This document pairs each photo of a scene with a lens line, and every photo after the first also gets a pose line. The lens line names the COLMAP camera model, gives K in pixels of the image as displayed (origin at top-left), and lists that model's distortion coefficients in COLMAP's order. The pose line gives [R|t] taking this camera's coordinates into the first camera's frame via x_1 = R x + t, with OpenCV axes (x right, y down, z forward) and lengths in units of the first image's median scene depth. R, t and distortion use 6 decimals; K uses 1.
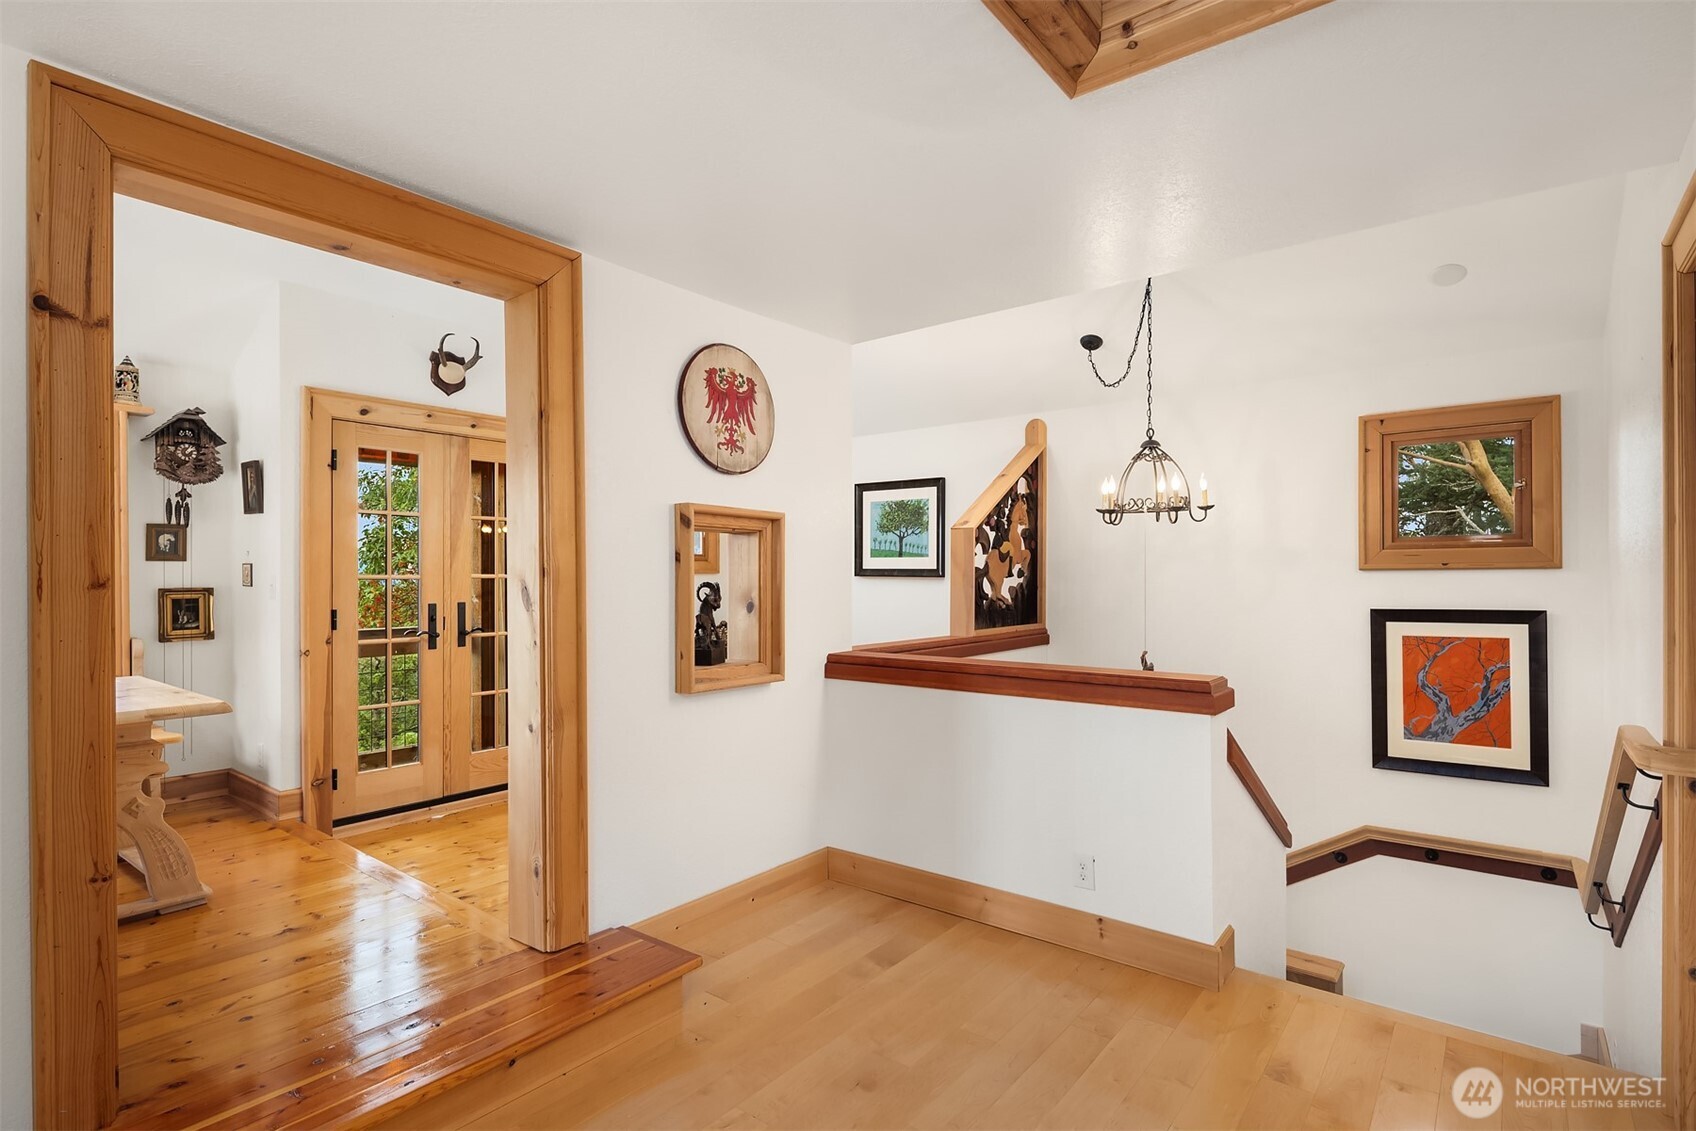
lens RADIAL K [[823.9, 0, 846.9], [0, 823.9, 582.6], [0, 0, 1]] dist [0.000410, 0.000568]
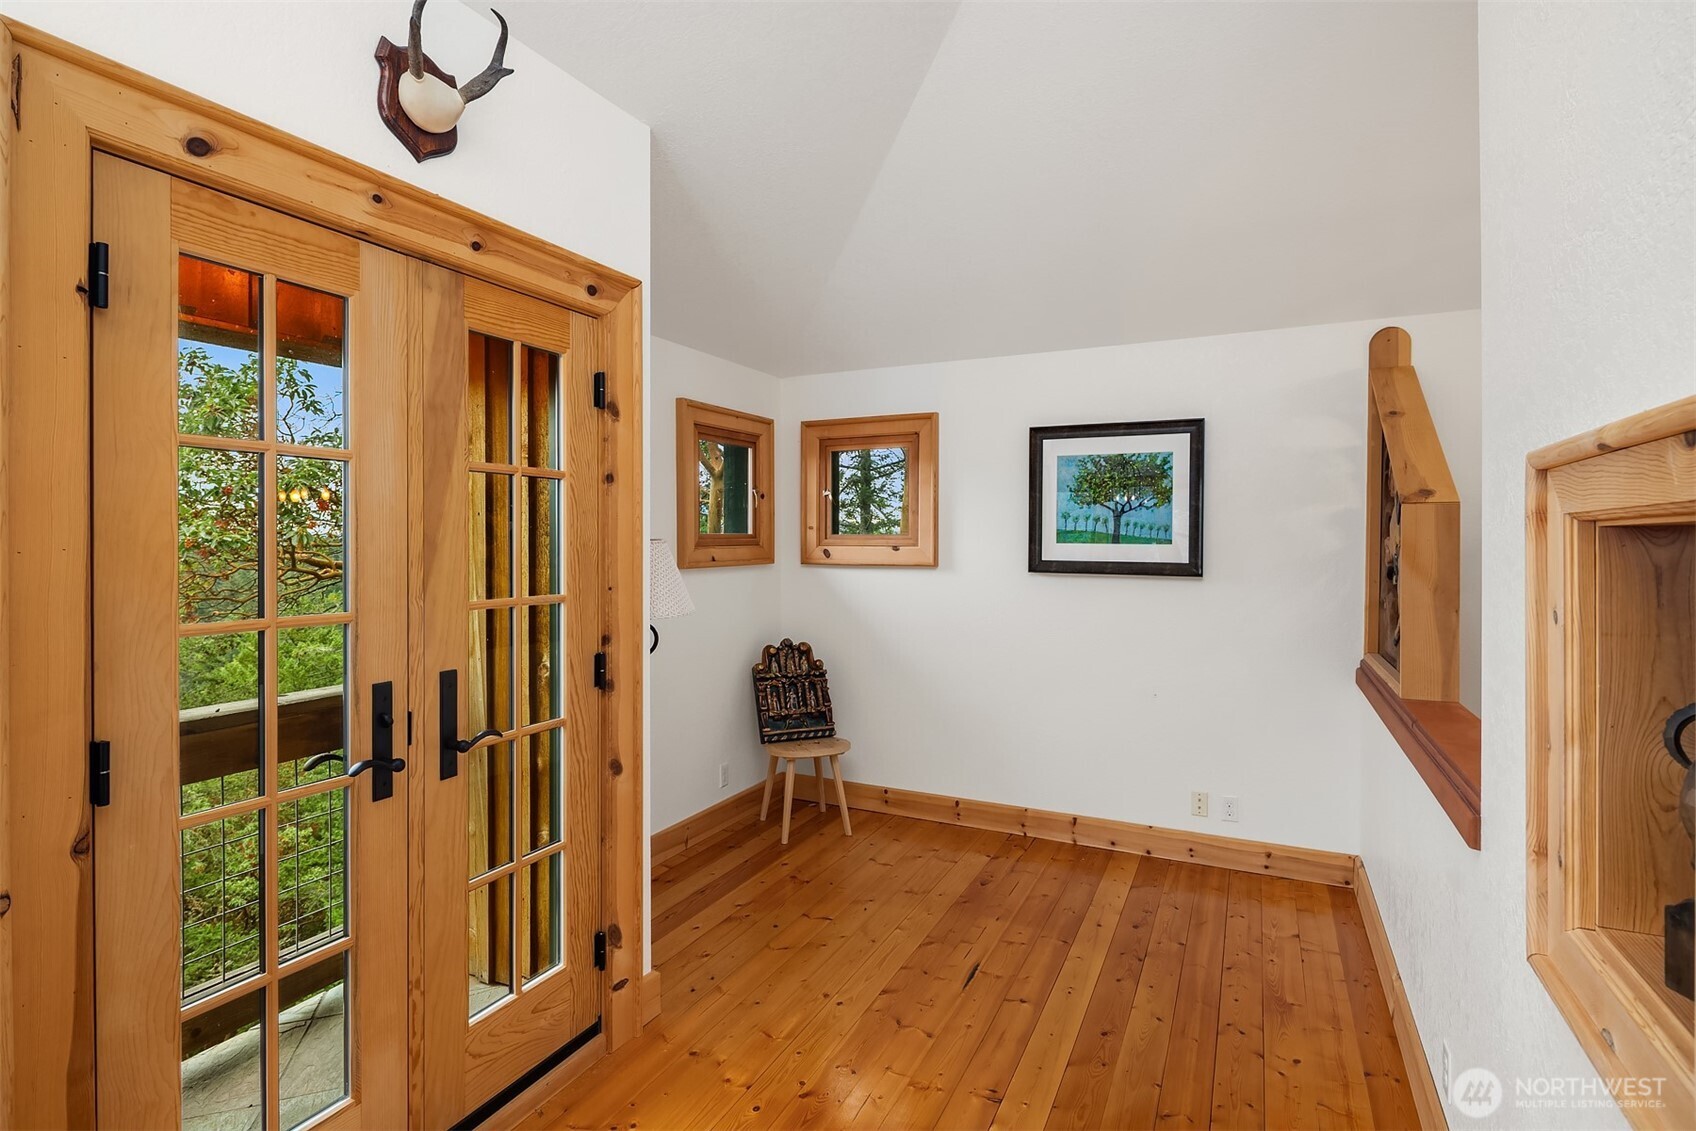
lens RADIAL K [[827.6, 0, 847.5], [0, 827.6, 546.7], [0, 0, 1]] dist [0.002433, -0.000031]
pose [[0.975091, -0.001668, 0.221798, -0.288996], [0.001248, 0.999997, 0.002035, -0.030772], [-0.221801, -0.001707, 0.975091, 0.437451]]
